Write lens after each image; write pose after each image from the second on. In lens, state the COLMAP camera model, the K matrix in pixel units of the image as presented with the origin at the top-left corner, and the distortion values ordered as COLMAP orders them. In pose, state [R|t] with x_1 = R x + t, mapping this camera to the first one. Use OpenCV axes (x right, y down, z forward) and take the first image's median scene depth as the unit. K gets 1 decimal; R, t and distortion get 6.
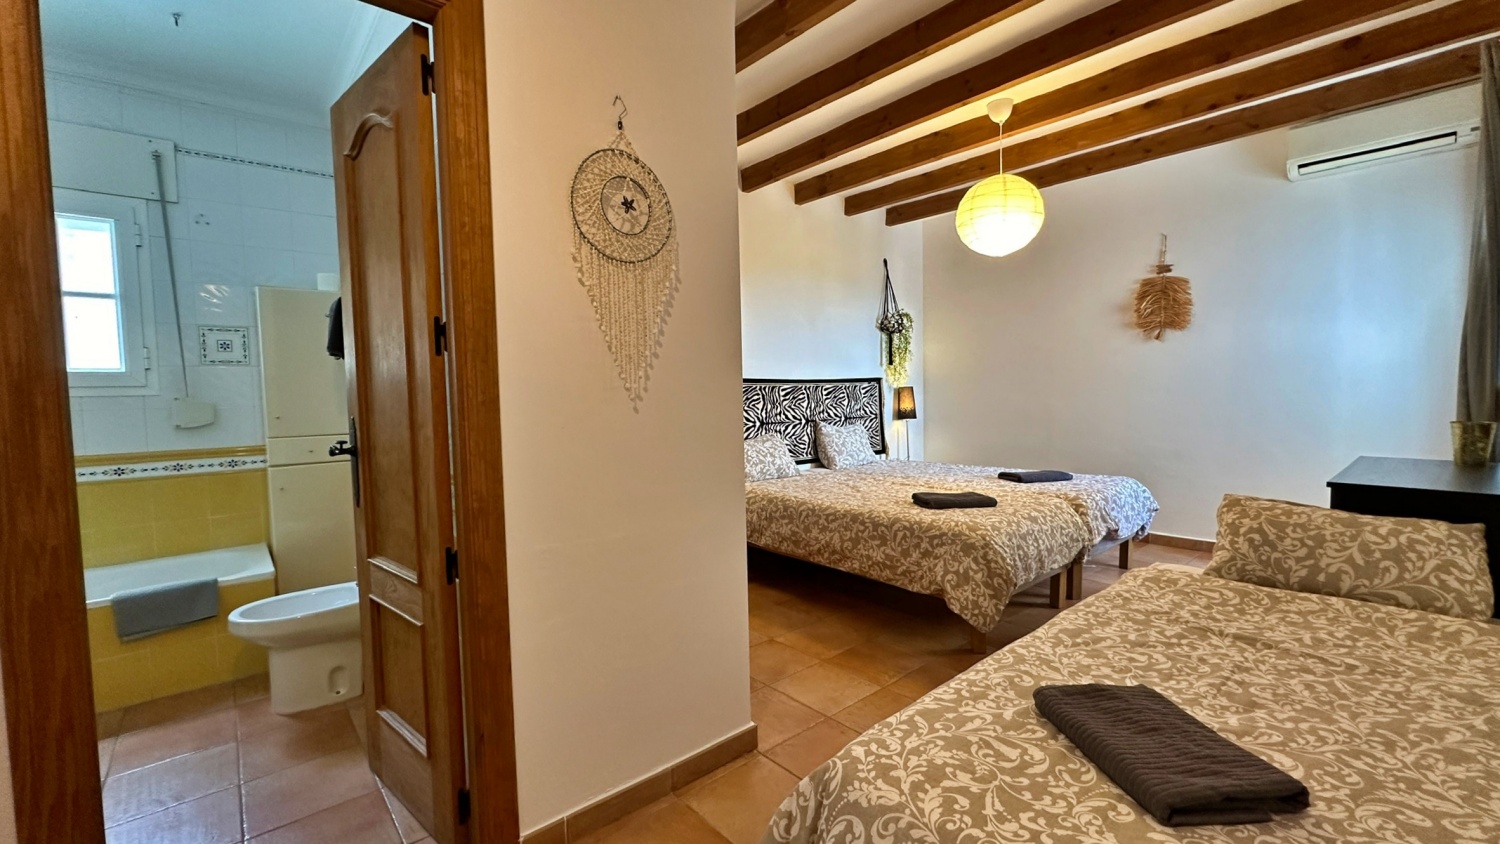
lens RADIAL K [[600.5, 0, 752.7], [0, 600.5, 423.0], [0, 0, 1]] dist [-0.006507, 0.001571]
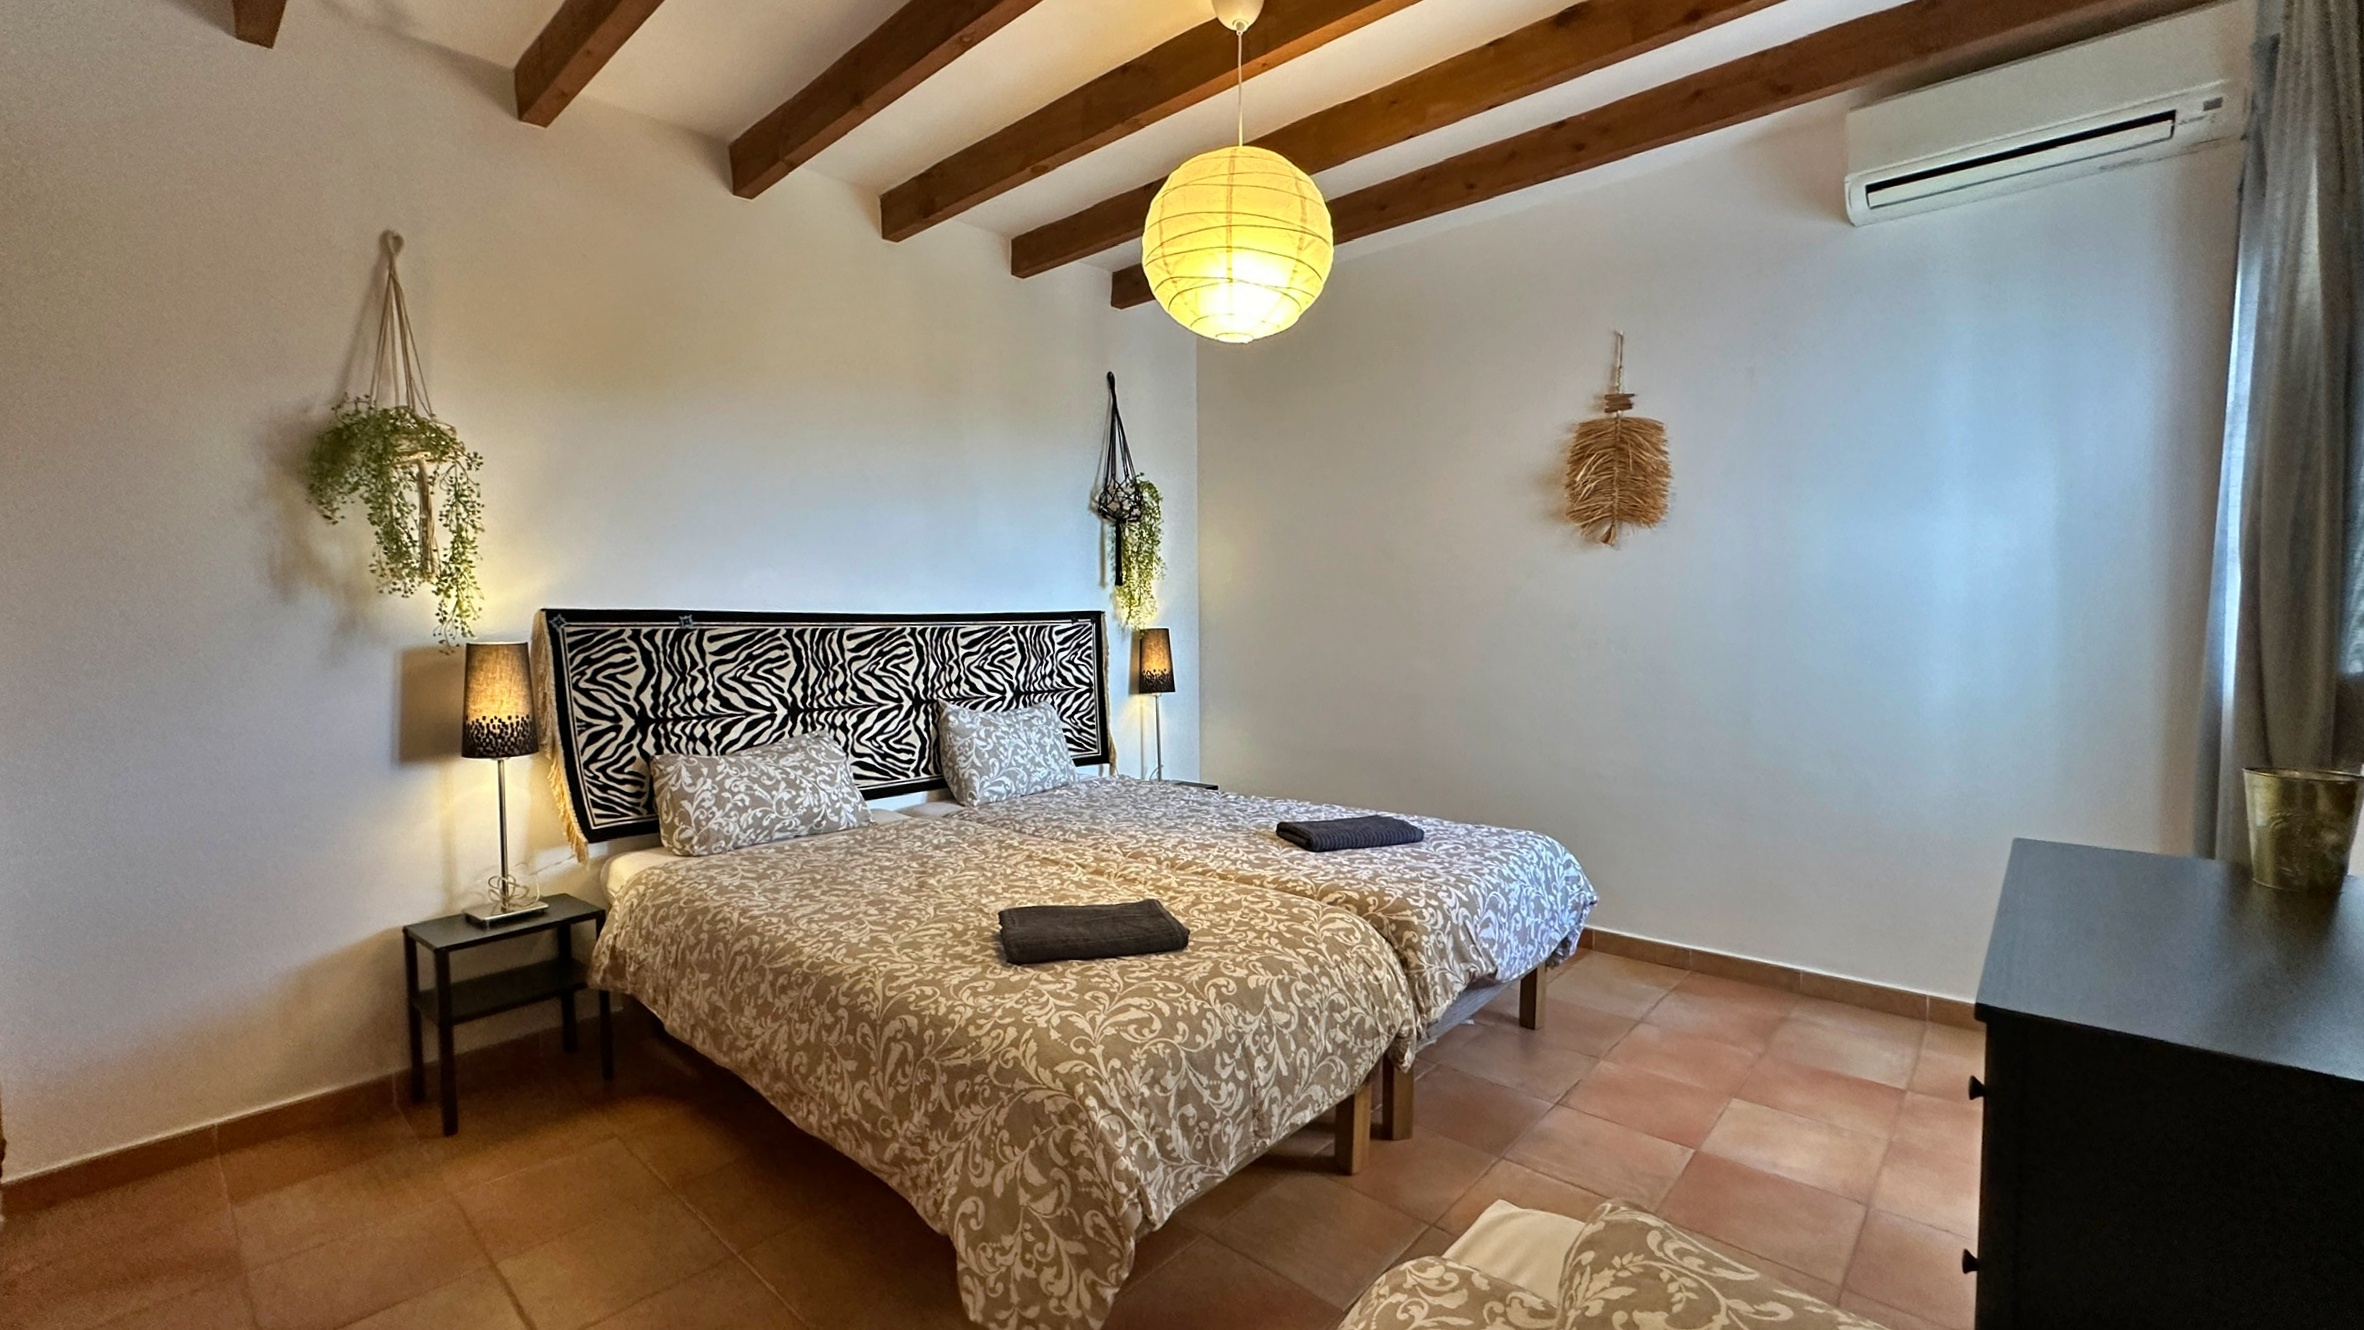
lens RADIAL K [[946.3, 0, 1179.8], [0, 946.3, 666.1], [0, 0, 1]] dist [-0.006507, 0.001571]
pose [[0.992582, 0.004967, 0.121472, 0.229077], [-0.004501, 0.999981, -0.004106, -0.033029], [-0.121490, 0.003529, 0.992586, 0.263837]]
